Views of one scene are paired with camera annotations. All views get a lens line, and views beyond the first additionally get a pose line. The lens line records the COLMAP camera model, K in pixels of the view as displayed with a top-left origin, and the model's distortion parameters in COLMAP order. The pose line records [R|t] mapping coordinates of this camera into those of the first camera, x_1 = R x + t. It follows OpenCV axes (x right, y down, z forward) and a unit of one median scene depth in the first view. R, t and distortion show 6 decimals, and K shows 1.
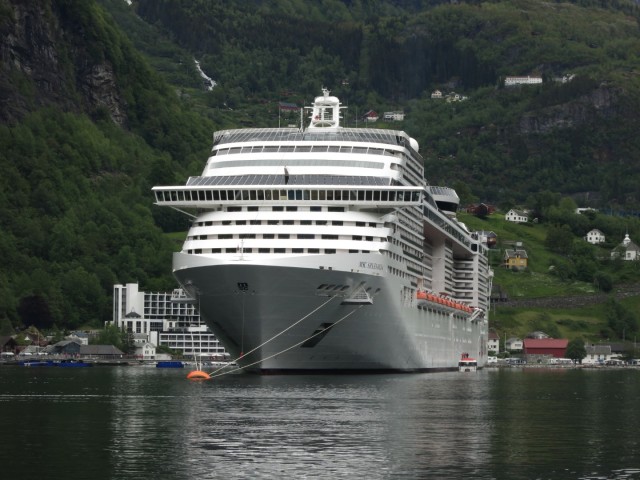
lens RADIAL K [[2254.4, 0, 320.0], [0, 2254.4, 240.0], [0, 0, 1]] dist [0.323314, -0.766221]
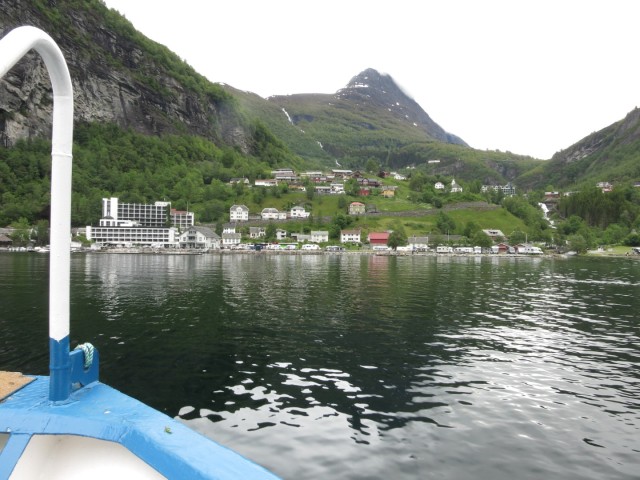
lens RADIAL K [[437.9, 0, 320.0], [0, 437.9, 240.0], [0, 0, 1]] dist [-0.000983, -0.076709]
pose [[0.979703, 0.000238, -0.200456, 0.220768], [0.007096, 0.999331, 0.035866, 0.073014], [0.200330, -0.036561, 0.979046, 1.380873]]
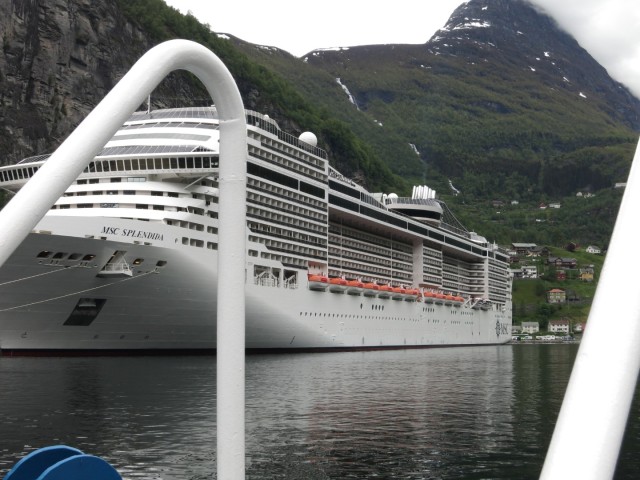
lens RADIAL K [[1050.3, 0, 320.0], [0, 1050.3, 240.0], [0, 0, 1]] dist [-0.139236, -0.016591]
pose [[0.973741, -0.028095, -0.225919, 0.148928], [0.018747, 0.998881, -0.043420, 0.026497], [0.226886, 0.038045, 0.973178, 0.489187]]
